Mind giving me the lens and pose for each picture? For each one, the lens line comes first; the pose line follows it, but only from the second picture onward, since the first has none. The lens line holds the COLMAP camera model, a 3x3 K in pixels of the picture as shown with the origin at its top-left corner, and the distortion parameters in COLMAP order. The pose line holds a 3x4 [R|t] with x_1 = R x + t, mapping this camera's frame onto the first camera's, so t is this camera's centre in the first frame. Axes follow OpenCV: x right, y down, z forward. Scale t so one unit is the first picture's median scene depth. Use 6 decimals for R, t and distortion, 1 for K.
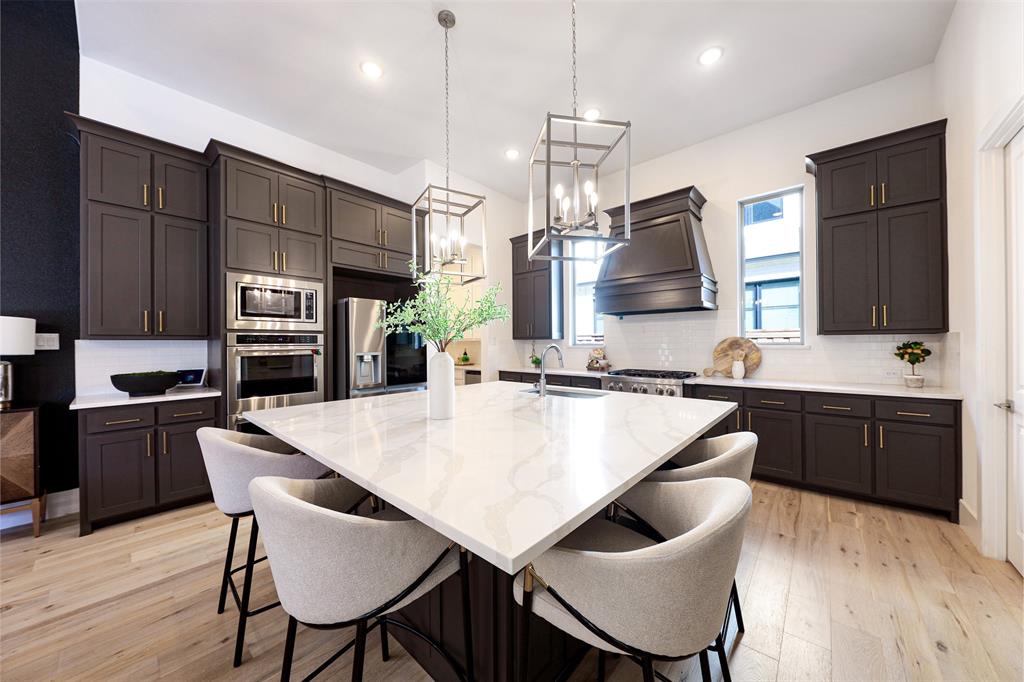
lens RADIAL K [[352.8, 0, 518.9], [0, 352.8, 342.9], [0, 0, 1]] dist [-0.000282, -0.002756]
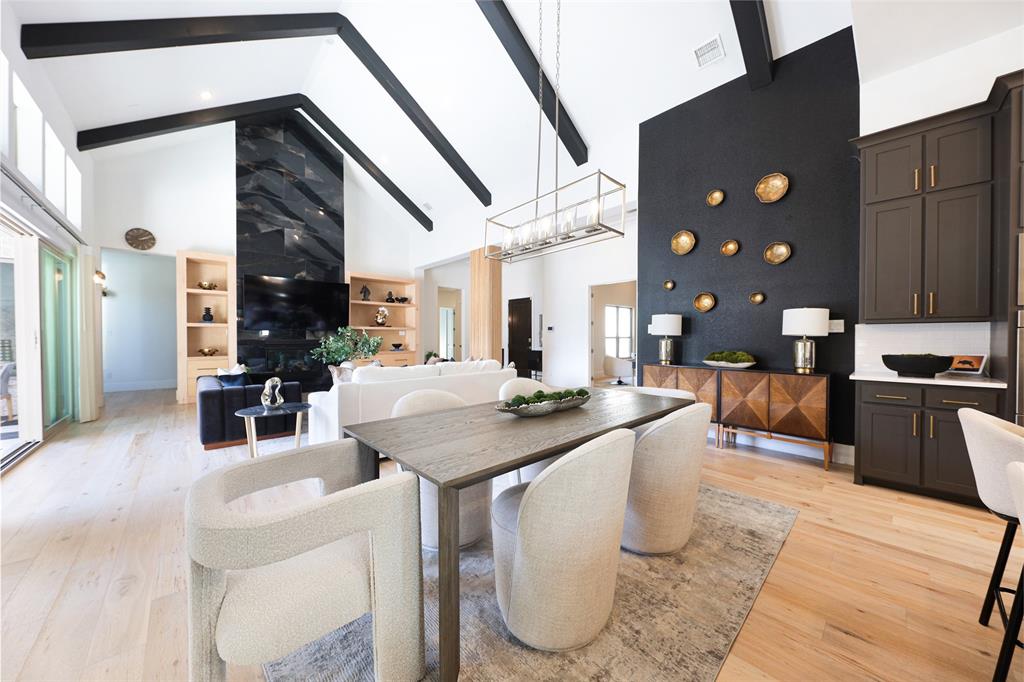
lens RADIAL K [[352.8, 0, 518.9], [0, 352.8, 342.9], [0, 0, 1]] dist [-0.000282, -0.002756]
pose [[-0.101159, 0.021836, -0.994631, 0.067921], [0.002434, 0.999762, 0.021701, 0.024883], [0.994867, -0.000226, -0.101188, -0.039512]]
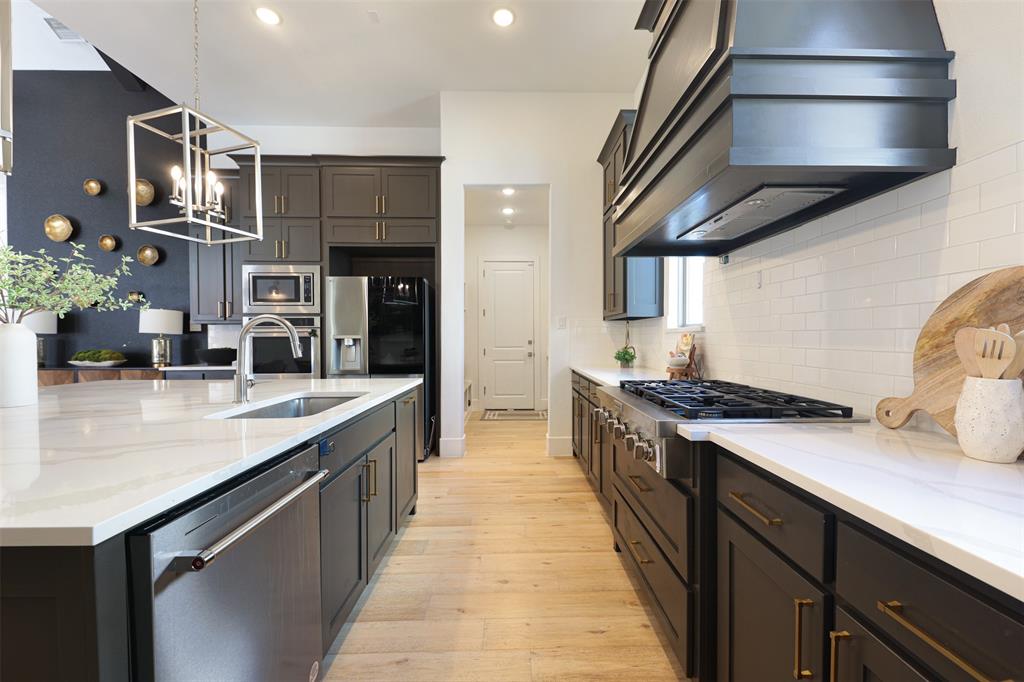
lens RADIAL K [[396.2, 0, 512.0], [0, 396.2, 341.0], [0, 0, 1]] dist [0.012167, -0.000017]
pose [[0.667986, 0.011498, -0.744085, 0.787044], [0.001033, 0.999865, 0.016377, 0.032407], [0.744173, -0.011708, 0.667884, 0.802847]]
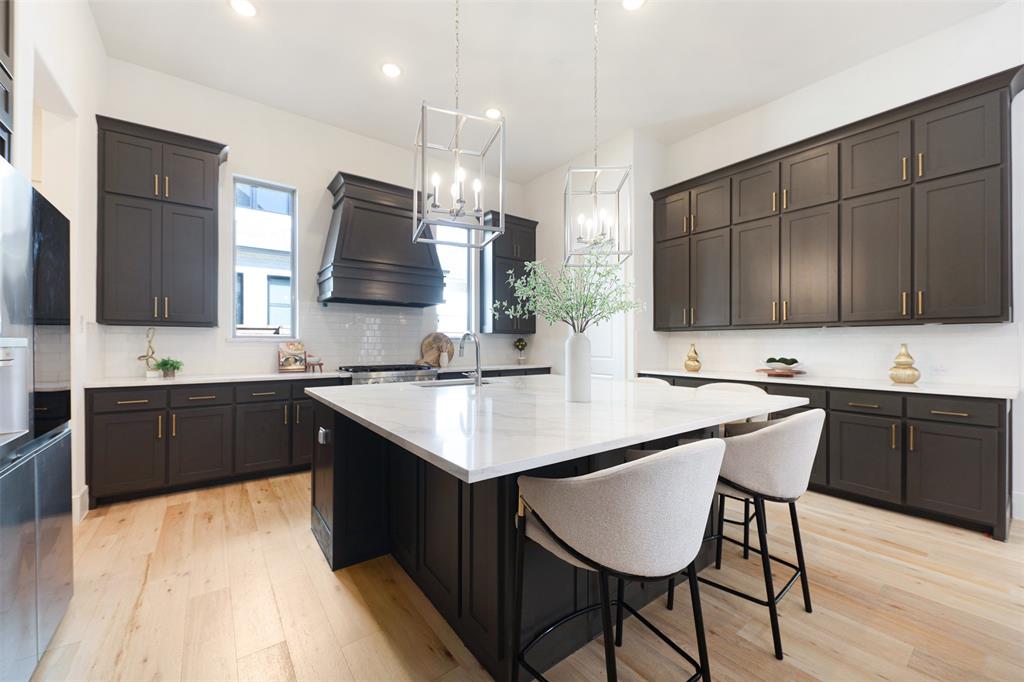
lens RADIAL K [[396.2, 0, 512.0], [0, 396.2, 341.0], [0, 0, 1]] dist [0.012167, -0.000017]
pose [[0.228490, 0.012956, 0.973460, -0.839501], [-0.003898, 0.999916, -0.012393, 0.036652], [-0.973539, -0.000962, 0.228521, 0.612040]]
